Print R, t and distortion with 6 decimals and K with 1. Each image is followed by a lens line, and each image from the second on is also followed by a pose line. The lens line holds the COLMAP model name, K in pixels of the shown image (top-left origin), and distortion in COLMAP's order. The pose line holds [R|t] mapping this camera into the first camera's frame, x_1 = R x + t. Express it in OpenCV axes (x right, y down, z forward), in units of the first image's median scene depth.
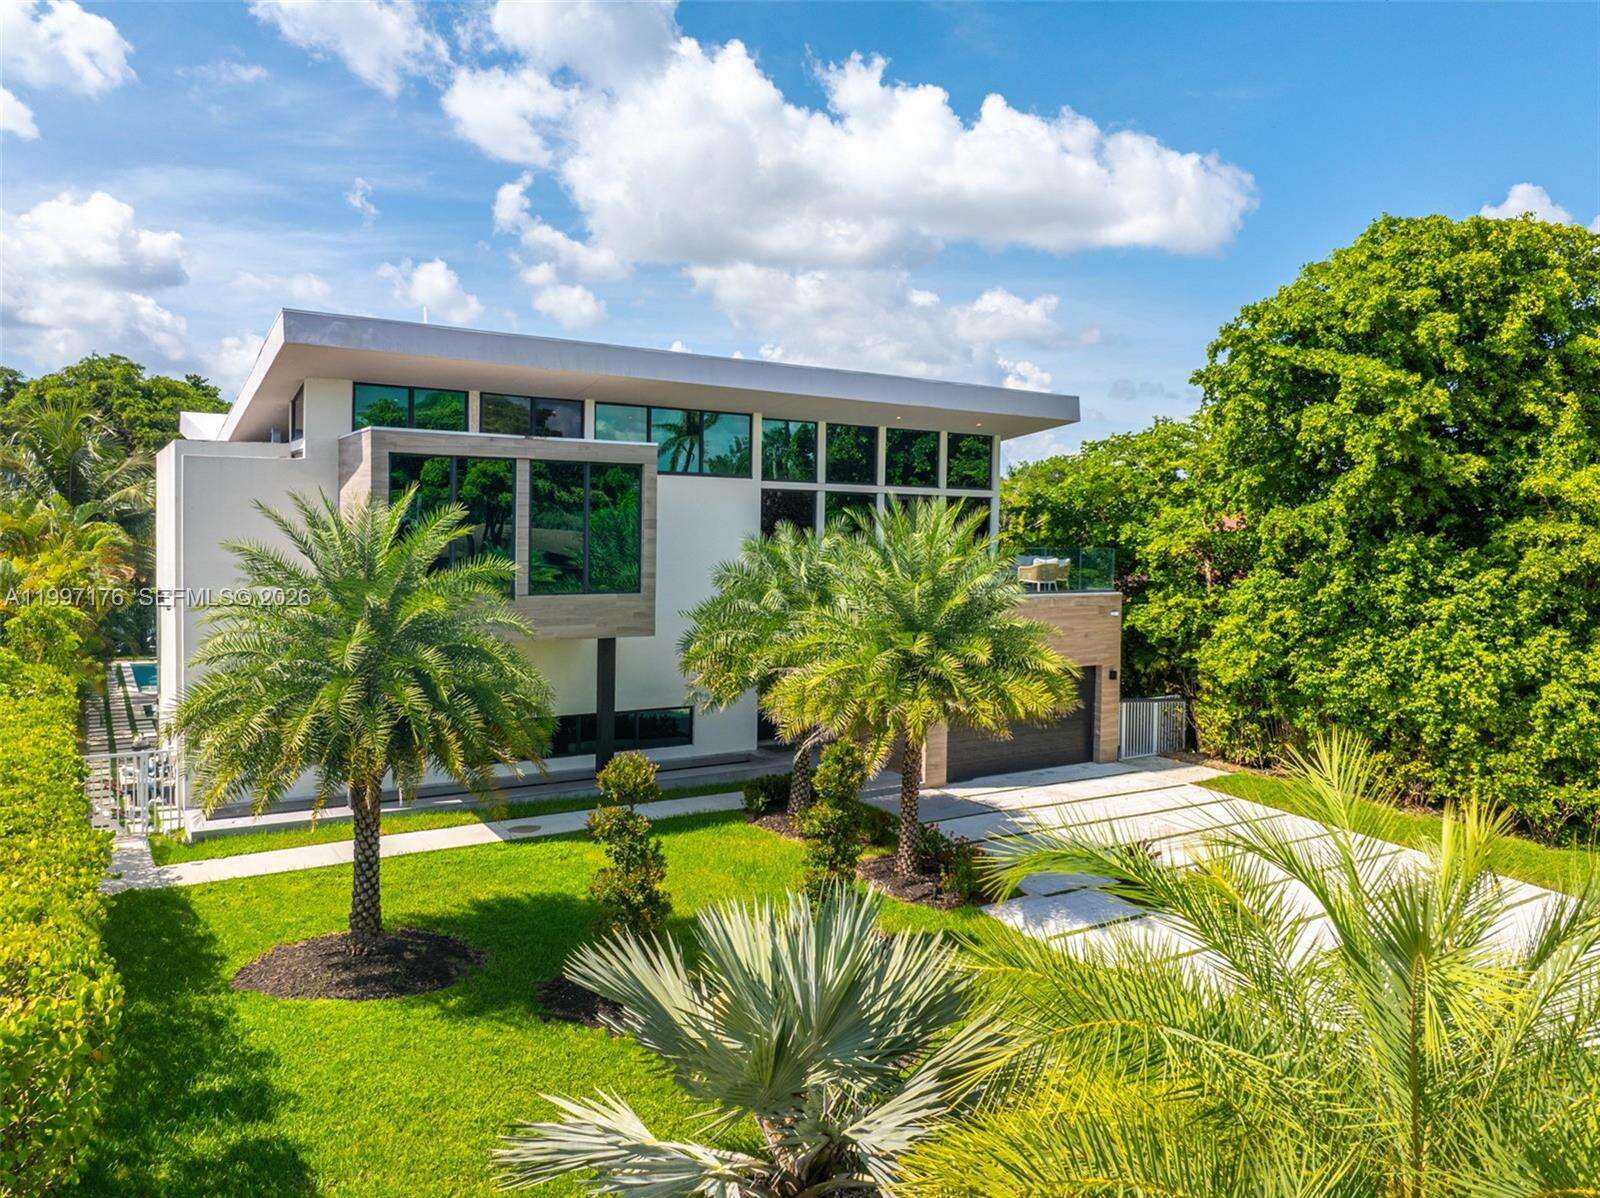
lens RADIAL K [[1114.8, 0, 791.8], [0, 1114.8, 588.0], [0, 0, 1]] dist [-0.004063, 0.003709]
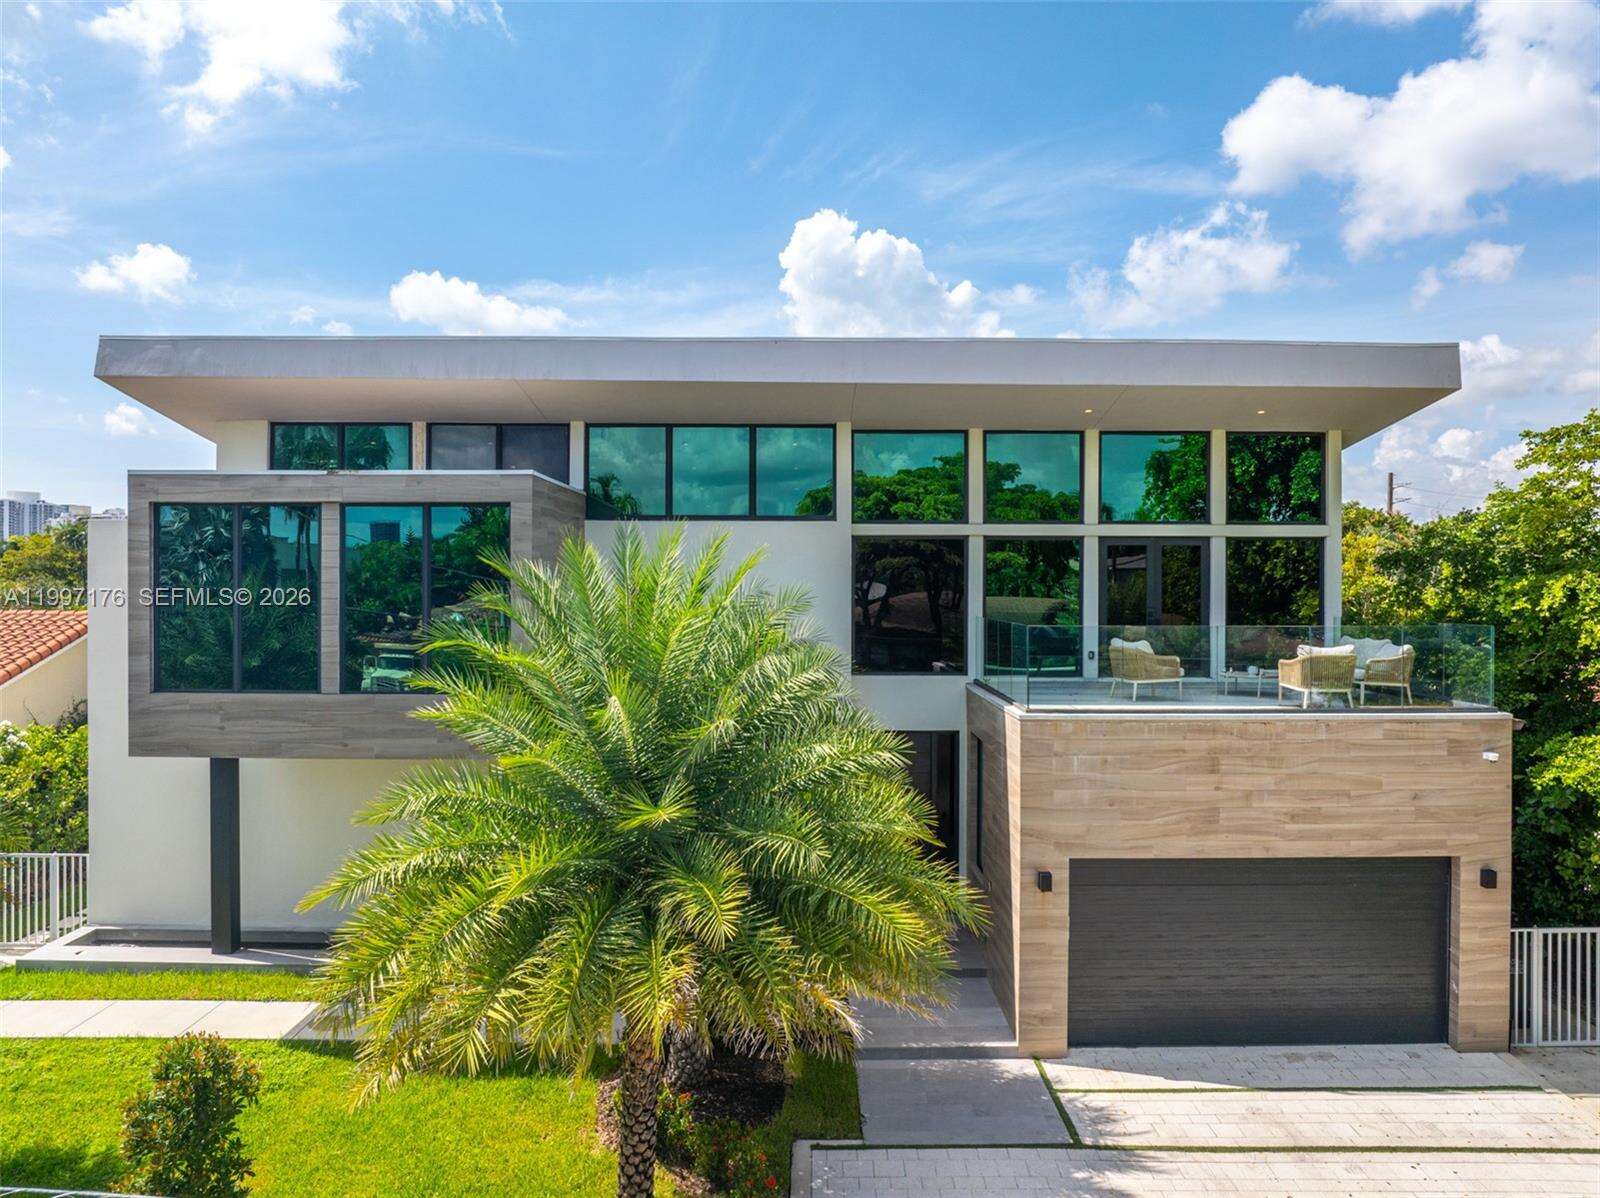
lens RADIAL K [[1114.8, 0, 803.4], [0, 1114.8, 604.8], [0, 0, 1]] dist [-0.004063, 0.003709]
pose [[0.855166, 0.000469, -0.518355, 0.260818], [-0.016014, 0.999546, -0.025515, -0.026834], [0.518108, 0.030120, 0.854785, 0.368725]]
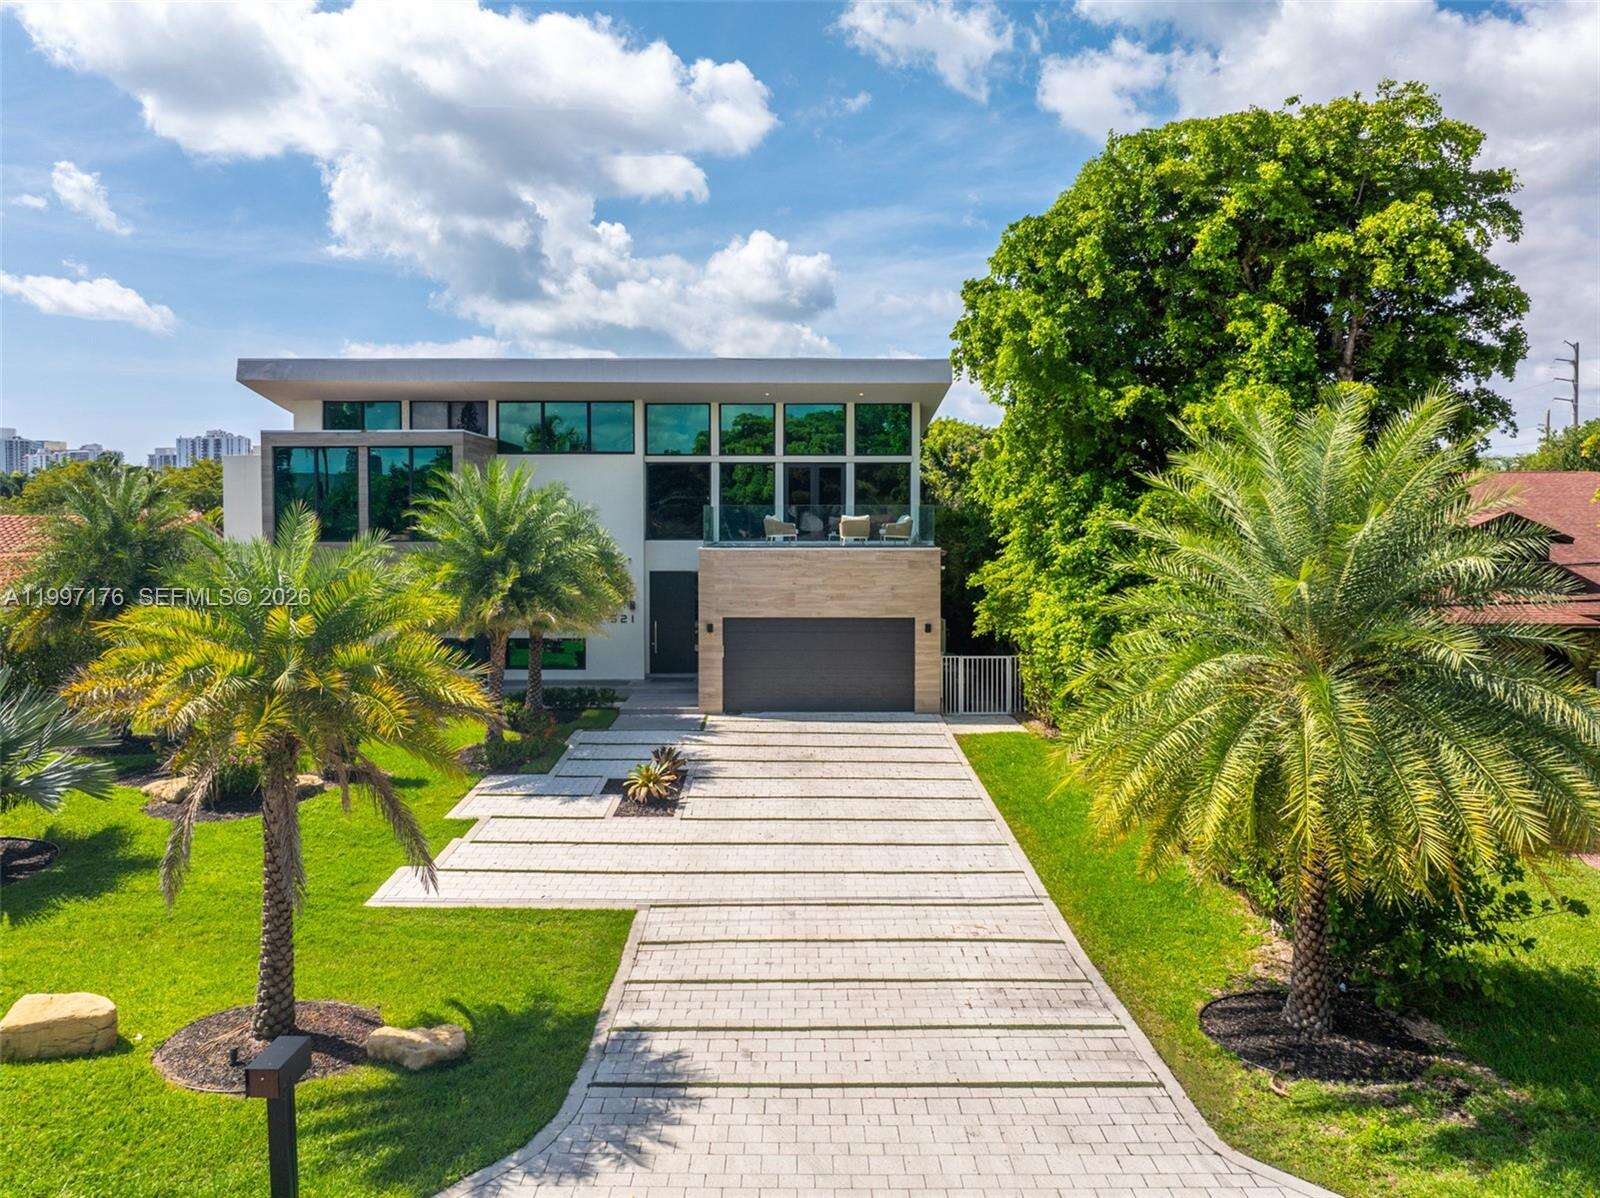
lens RADIAL K [[1114.8, 0, 790.4], [0, 1114.8, 603.7], [0, 0, 1]] dist [-0.004063, 0.003709]
pose [[0.857395, 0.027607, -0.513918, 0.656974], [-0.013217, 0.999412, 0.031637, 0.021127], [0.514489, -0.020333, 0.857256, 0.031638]]
